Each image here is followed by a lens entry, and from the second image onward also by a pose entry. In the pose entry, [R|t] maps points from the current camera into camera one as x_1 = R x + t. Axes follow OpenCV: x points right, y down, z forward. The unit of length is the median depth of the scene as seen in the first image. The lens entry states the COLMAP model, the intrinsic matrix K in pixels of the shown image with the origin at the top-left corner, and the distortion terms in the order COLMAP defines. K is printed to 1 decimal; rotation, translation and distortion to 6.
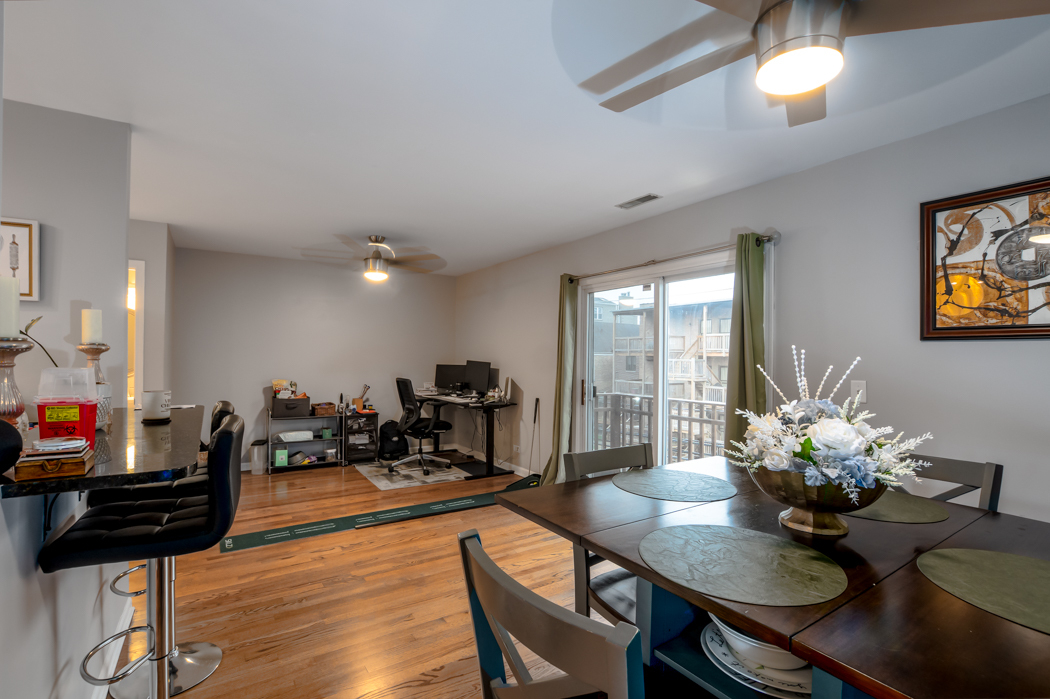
lens RADIAL K [[473.5, 0, 516.6], [0, 473.5, 351.4], [0, 0, 1]] dist [-0.026932, -0.000166]
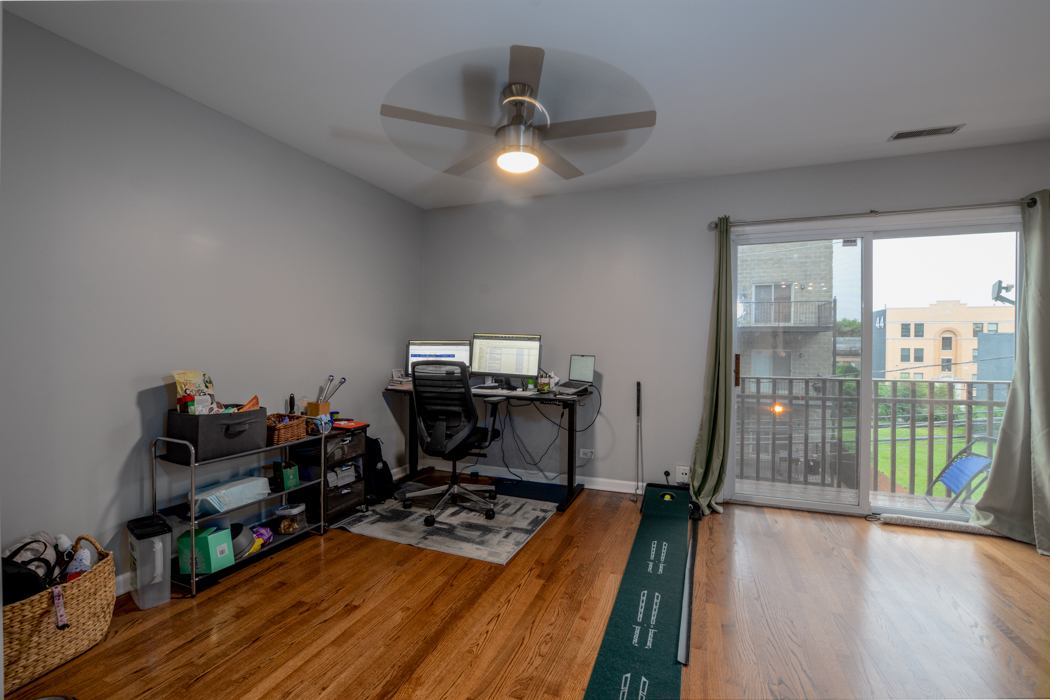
lens RADIAL K [[467.6, 0, 517.2], [0, 467.6, 348.6], [0, 0, 1]] dist [-0.027989, 0.004864]
pose [[0.812651, -0.007546, 0.582702, -0.532843], [-0.005205, 0.999782, 0.020206, 0.032107], [-0.582728, -0.019453, 0.812434, 0.511333]]
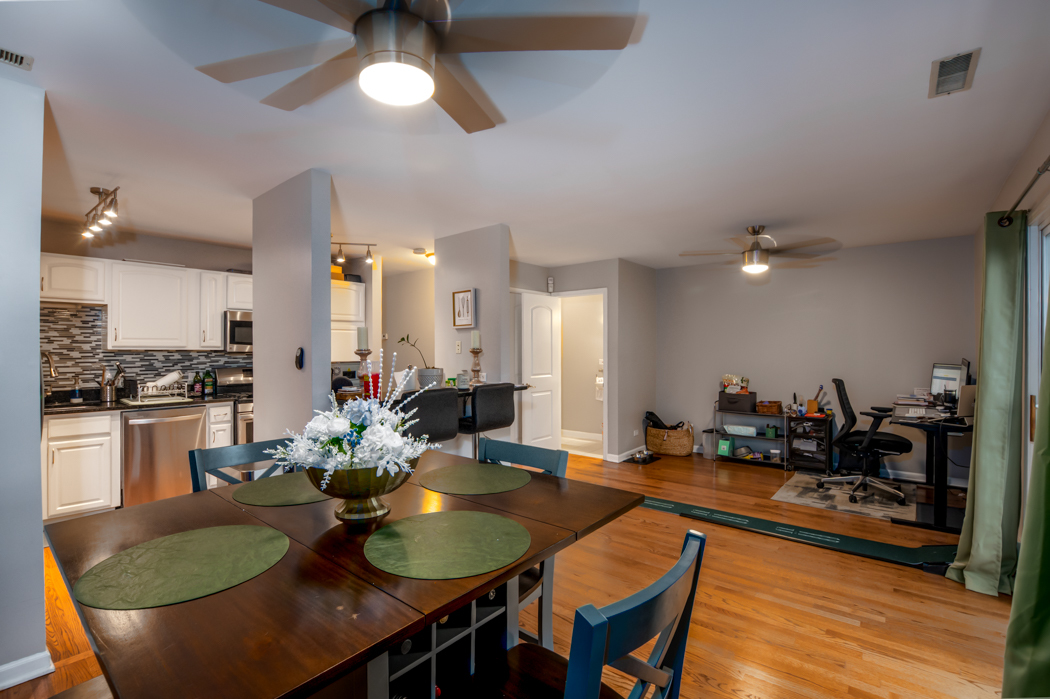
lens RADIAL K [[473.5, 0, 516.6], [0, 473.5, 351.4], [0, 0, 1]] dist [-0.026932, -0.000166]
pose [[0.301020, -0.004802, -0.953606, 0.402536], [0.013775, 0.999905, -0.000687, -0.000345], [0.953518, -0.012929, 0.301057, 0.230032]]
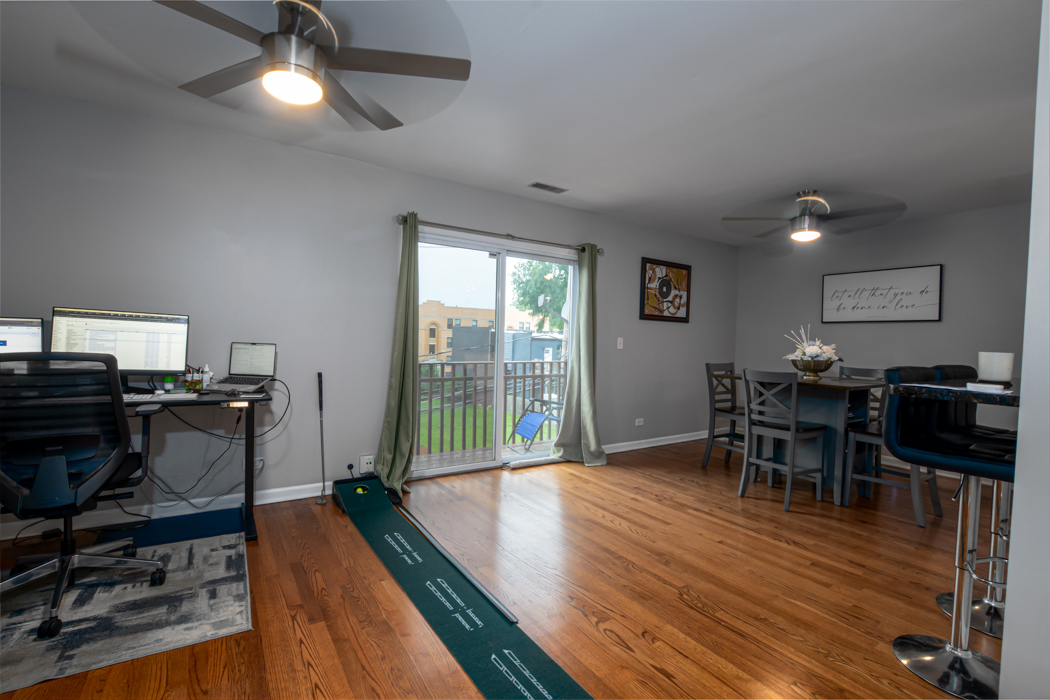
lens RADIAL K [[467.6, 0, 517.2], [0, 467.6, 348.6], [0, 0, 1]] dist [-0.027989, 0.004864]
pose [[-0.004574, -0.029094, 0.999566, -0.611664], [-0.038991, 0.998822, 0.028894, 0.033783], [-0.999229, -0.038842, -0.005703, 0.717470]]
